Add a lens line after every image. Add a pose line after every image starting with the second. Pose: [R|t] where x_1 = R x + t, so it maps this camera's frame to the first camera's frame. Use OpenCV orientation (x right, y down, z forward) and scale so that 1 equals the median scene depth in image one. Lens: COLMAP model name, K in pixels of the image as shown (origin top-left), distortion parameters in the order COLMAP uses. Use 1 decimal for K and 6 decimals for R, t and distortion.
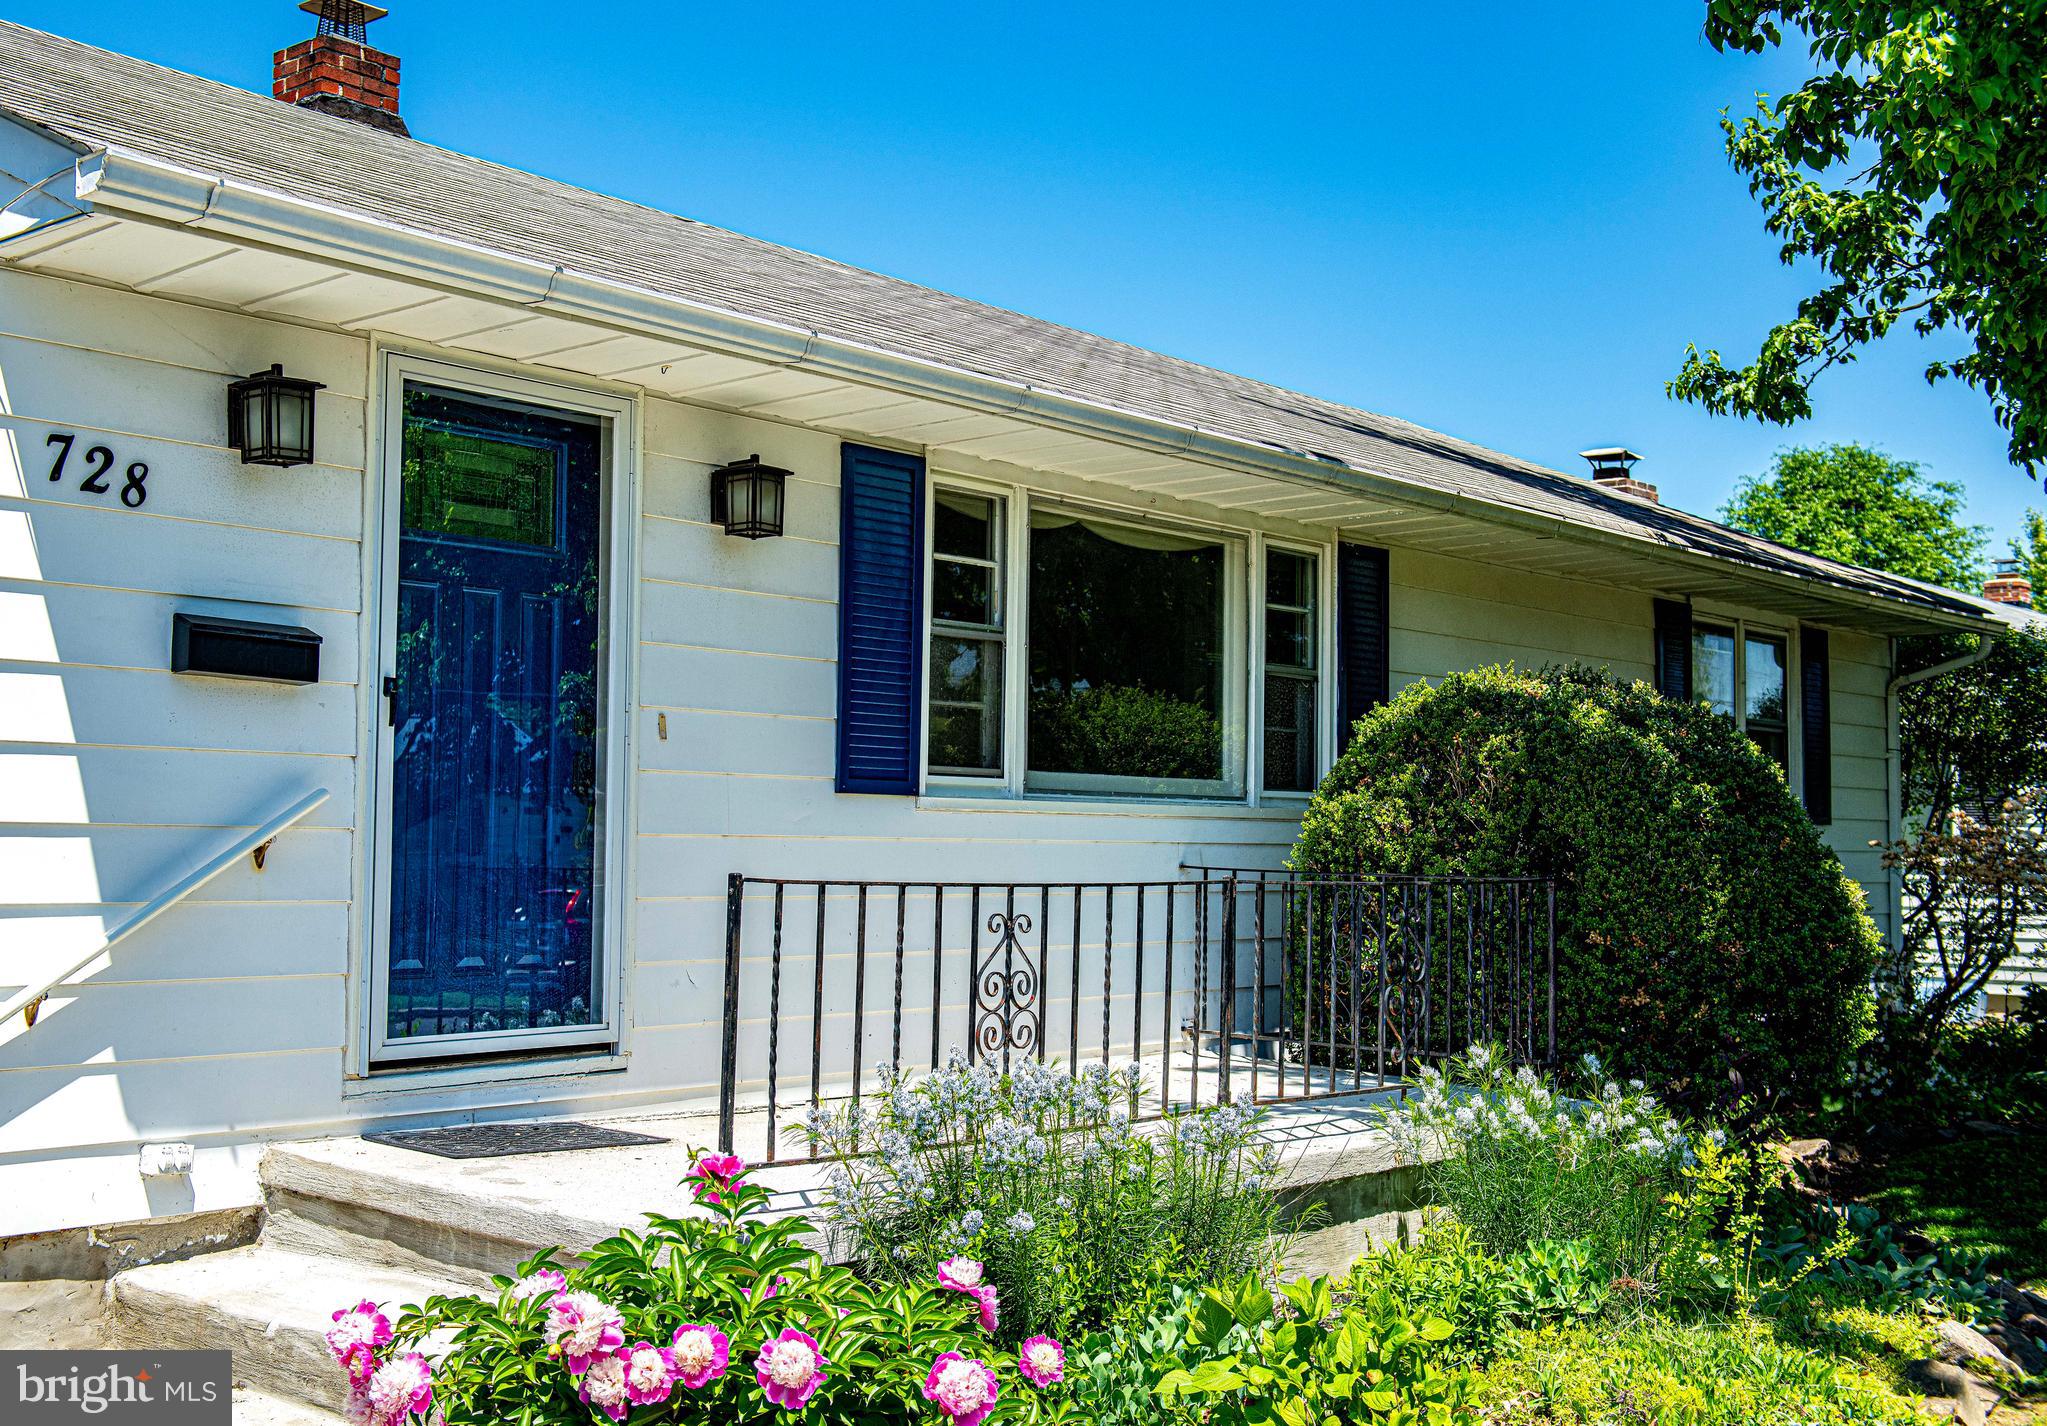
lens RADIAL K [[2293.9, 0, 982.6], [0, 2293.9, 705.1], [0, 0, 1]] dist [0.054717, 0.016542]
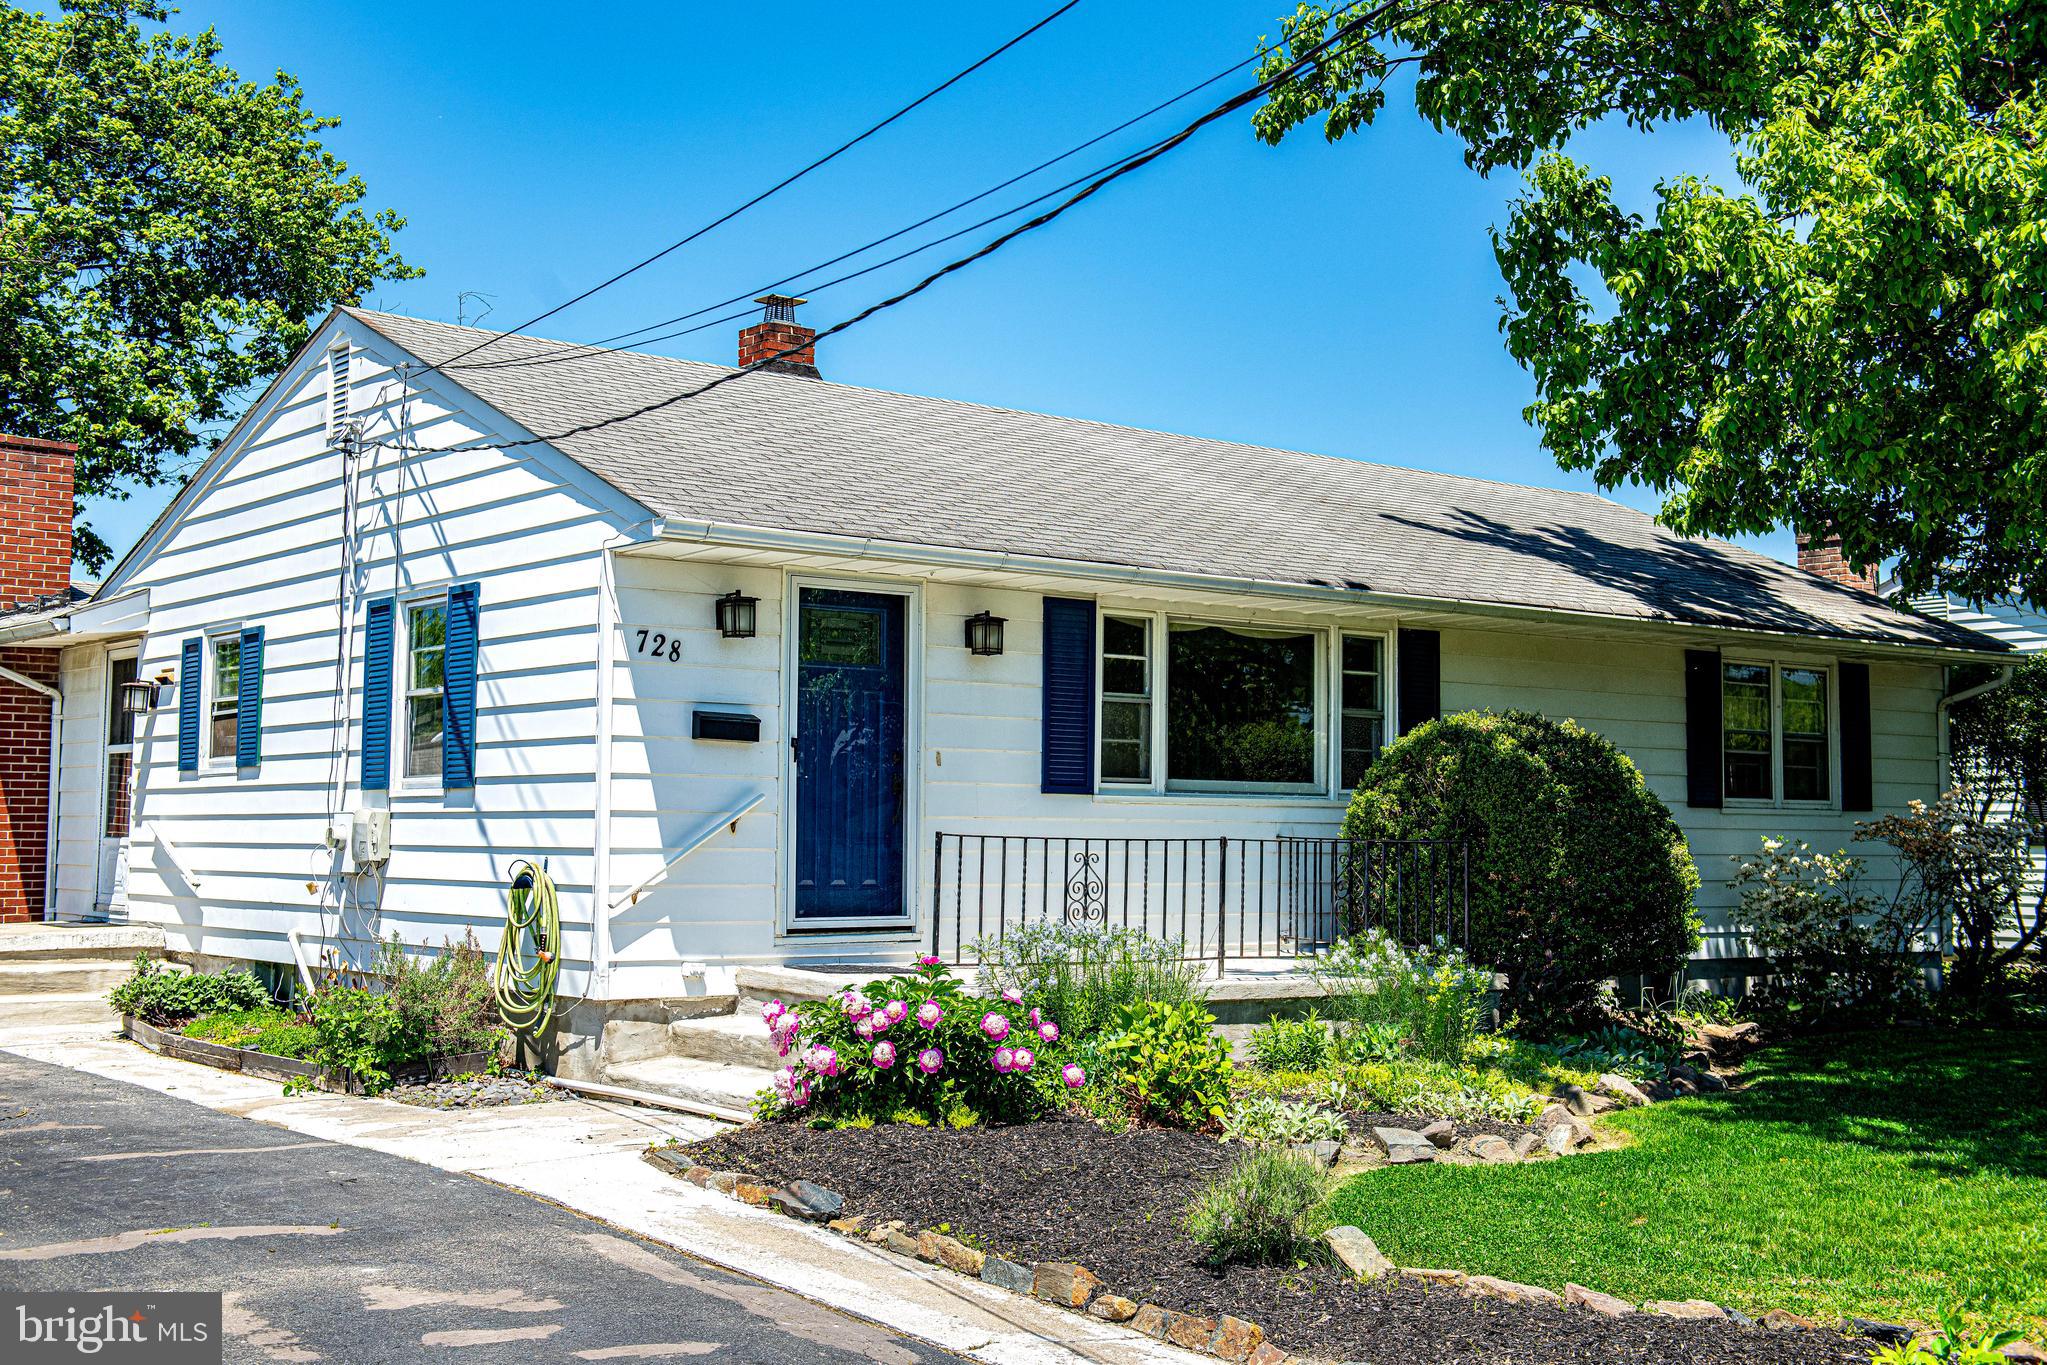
lens RADIAL K [[2410.2, 0, 1023.5], [0, 2410.2, 682.5], [0, 0, 1]] dist [0.085336, 0.005537]
pose [[0.982473, -0.015412, -0.185764, 0.294224], [0.014434, 0.999874, -0.006620, -0.038754], [0.185843, 0.003822, 0.982572, -0.916315]]
